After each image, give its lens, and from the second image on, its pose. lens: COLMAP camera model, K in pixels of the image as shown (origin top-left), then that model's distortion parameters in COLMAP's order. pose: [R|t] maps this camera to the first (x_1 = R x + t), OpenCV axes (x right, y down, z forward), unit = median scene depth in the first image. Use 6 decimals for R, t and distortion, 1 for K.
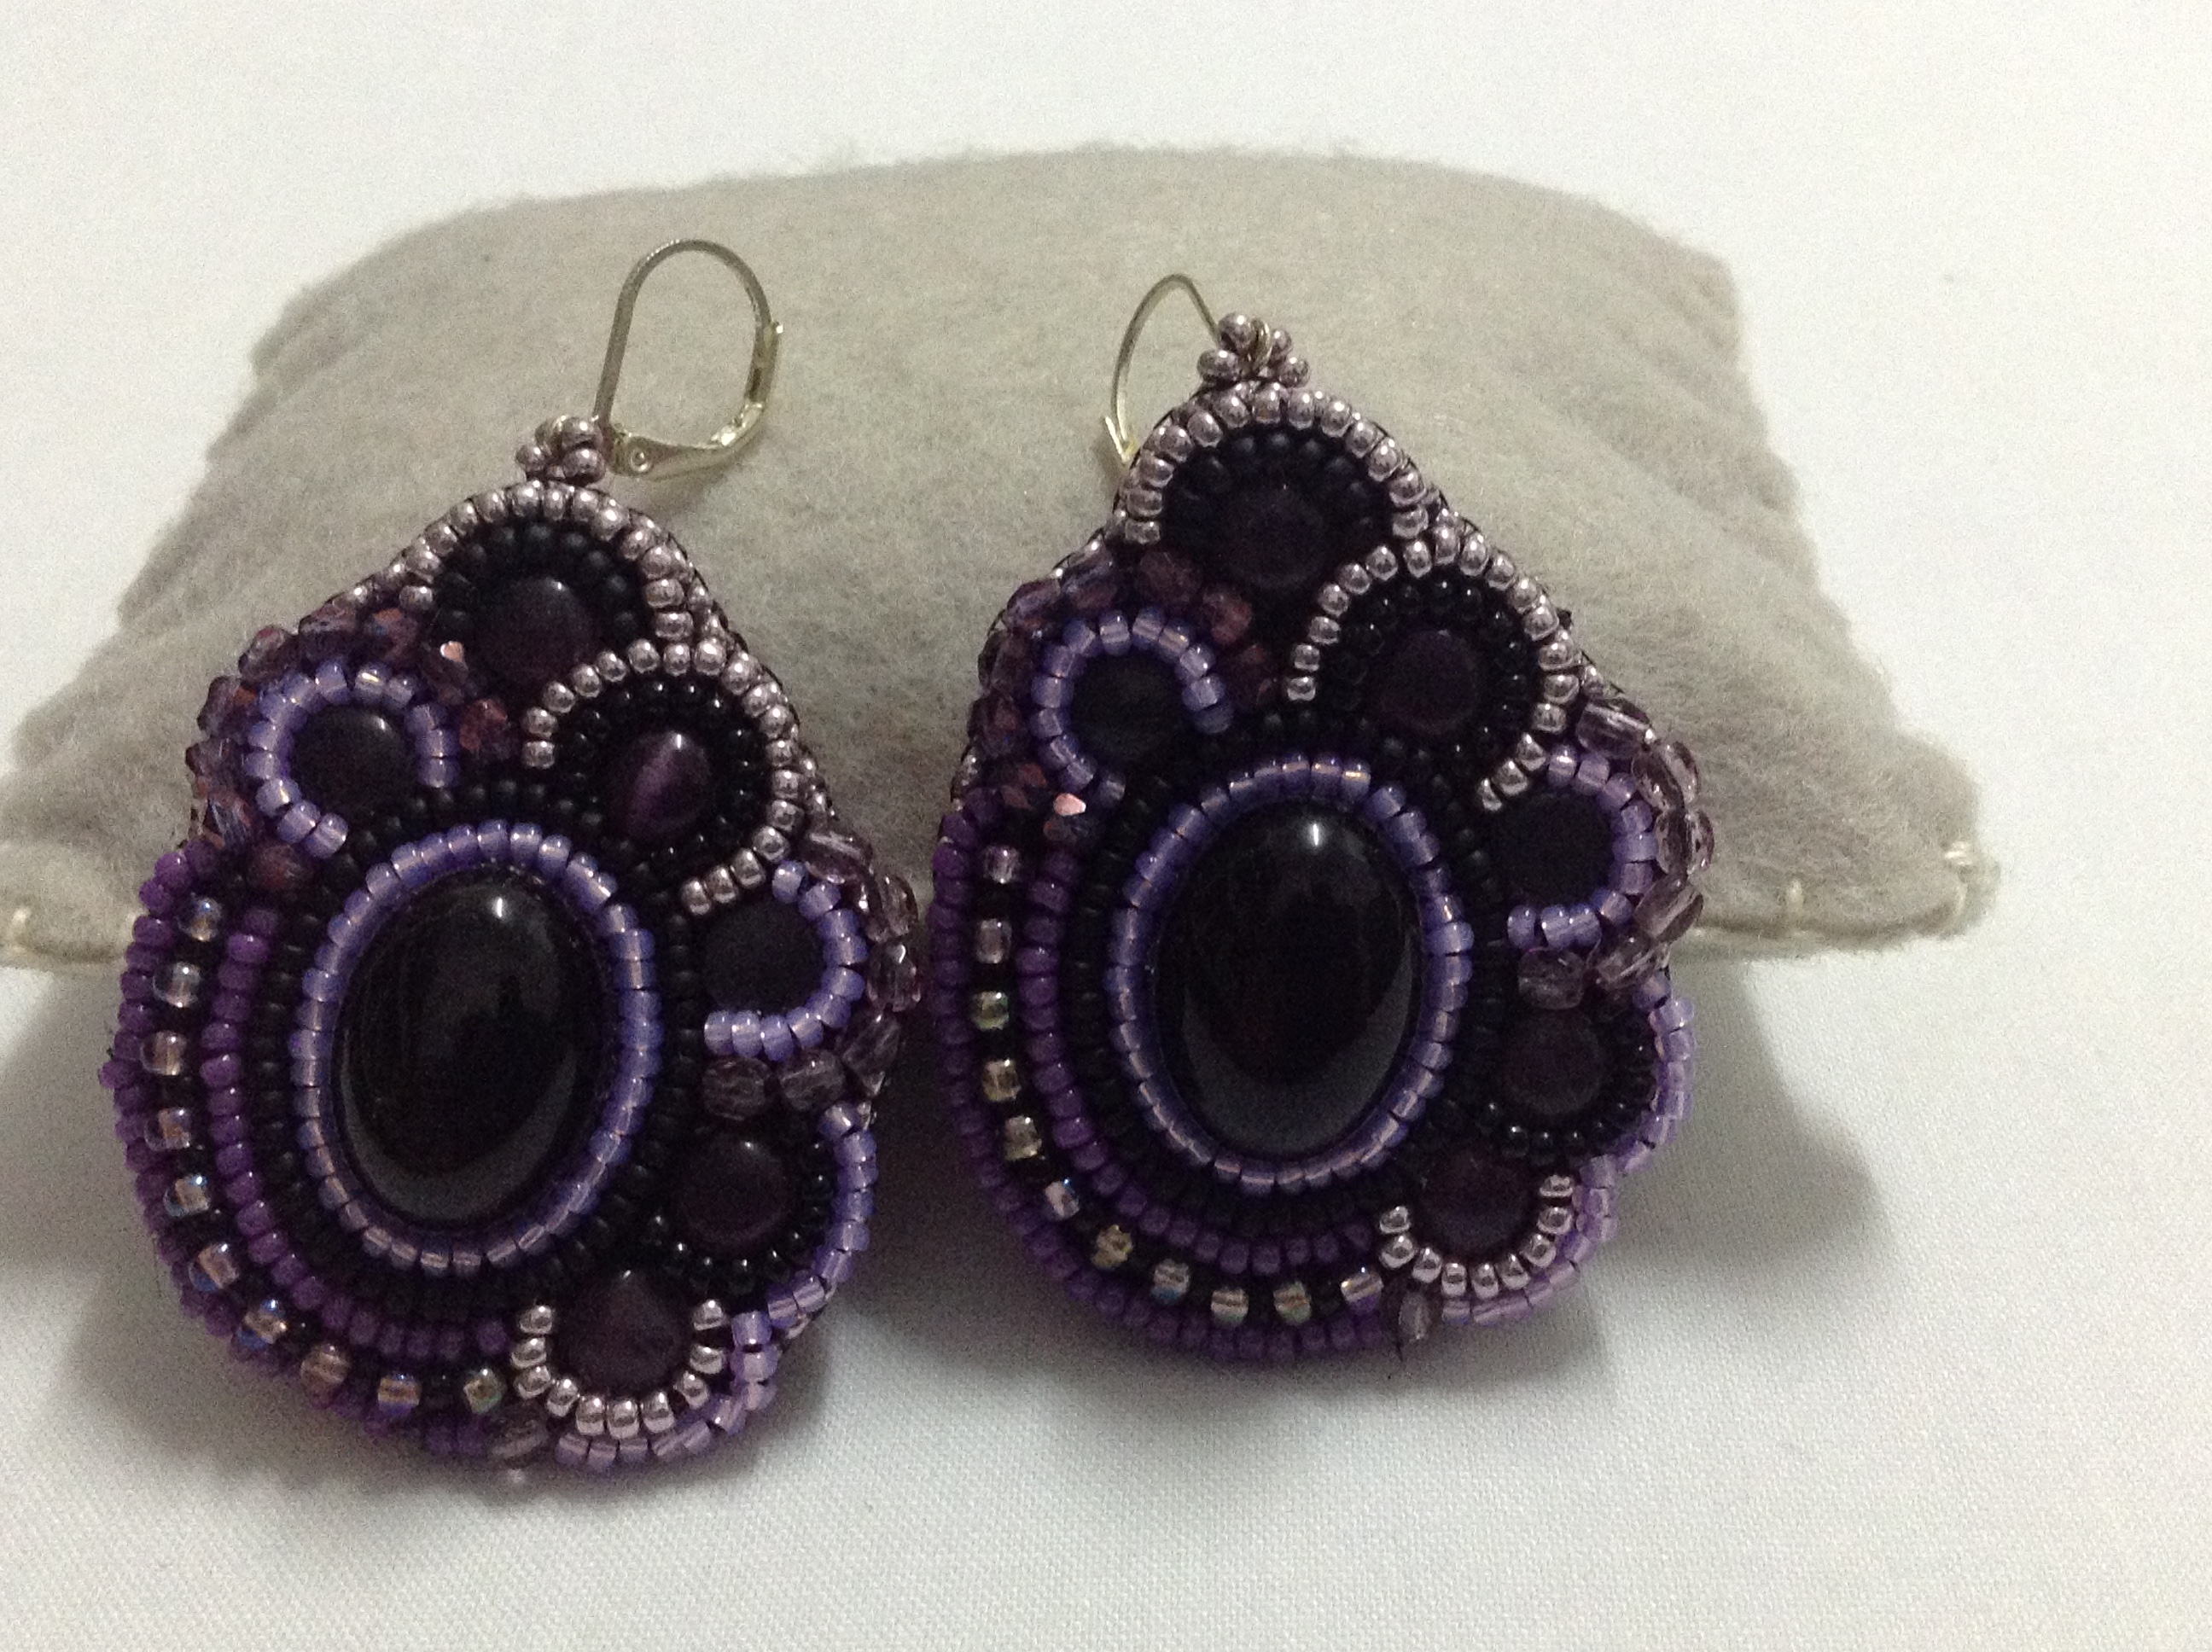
lens RADIAL K [[2566.0, 0, 1106.0], [0, 2566.0, 826.0], [0, 0, 1]] dist [0.090987, -0.003989]
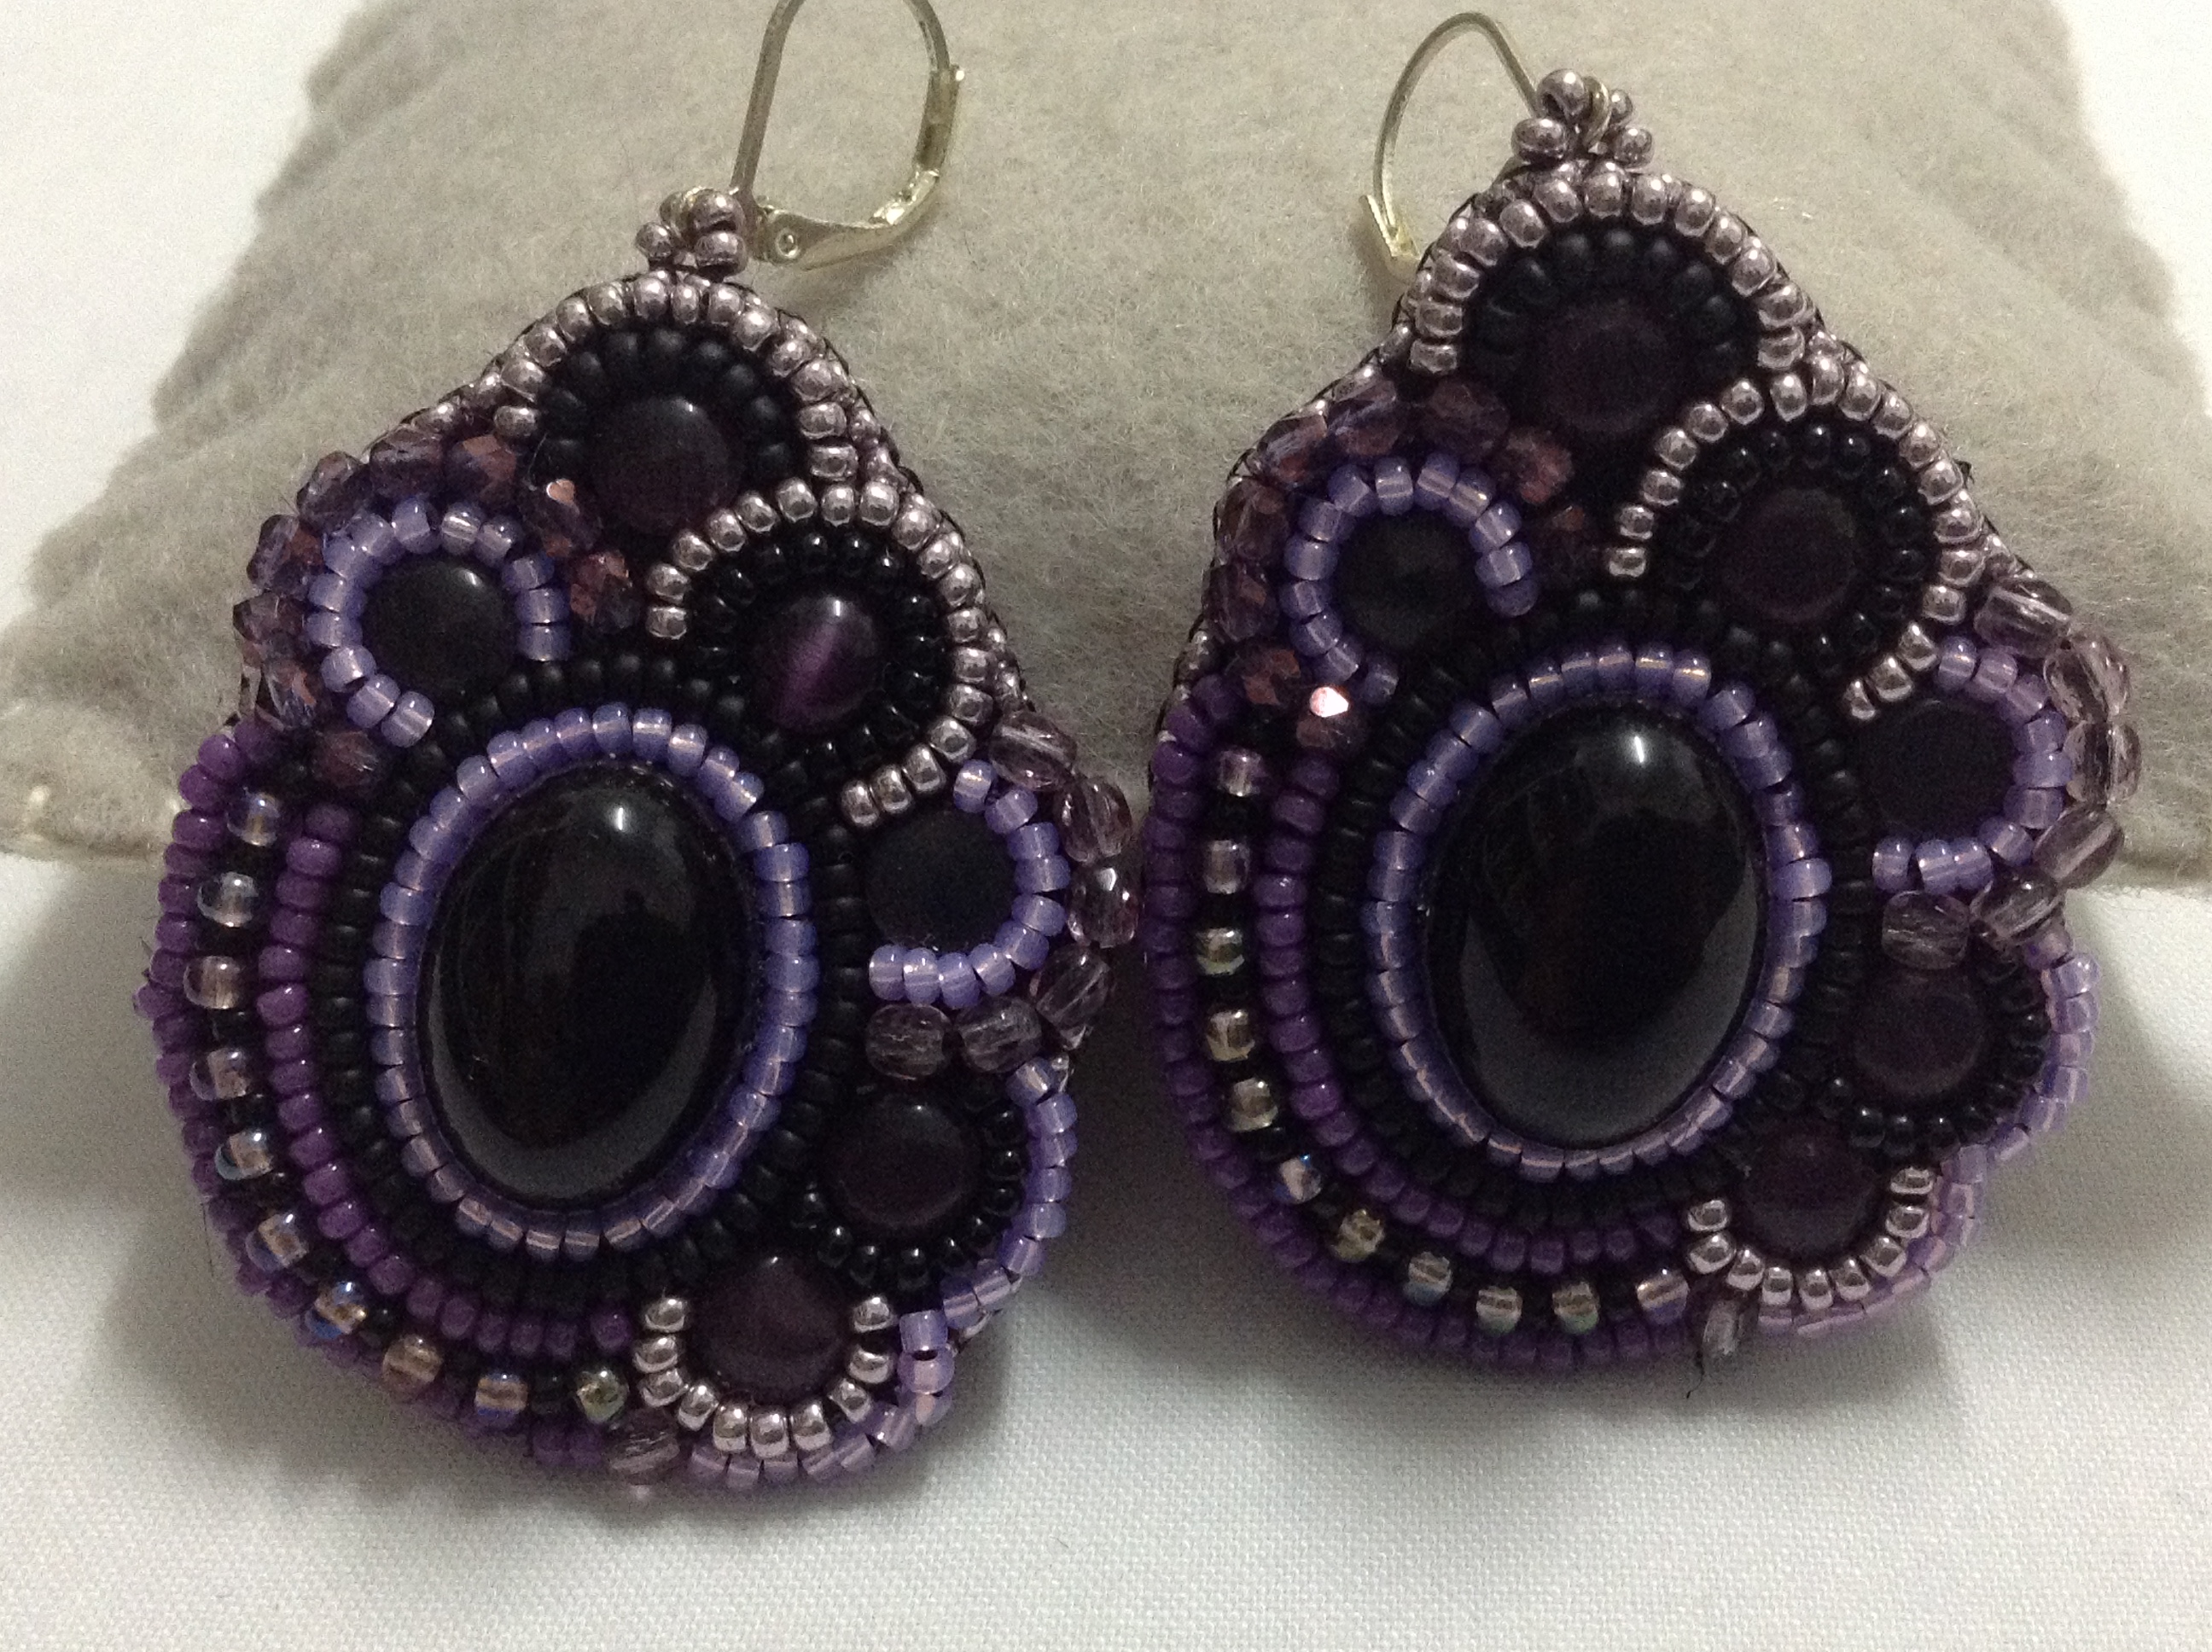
lens RADIAL K [[2577.4, 0, 1106.0], [0, 2577.4, 826.0], [0, 0, 1]] dist [0.051924, 0.224743]
pose [[0.999436, 0.023845, -0.023654, -0.062916], [-0.021142, 0.993864, 0.108571, -0.055163], [0.026097, -0.108010, 0.993807, 0.196854]]
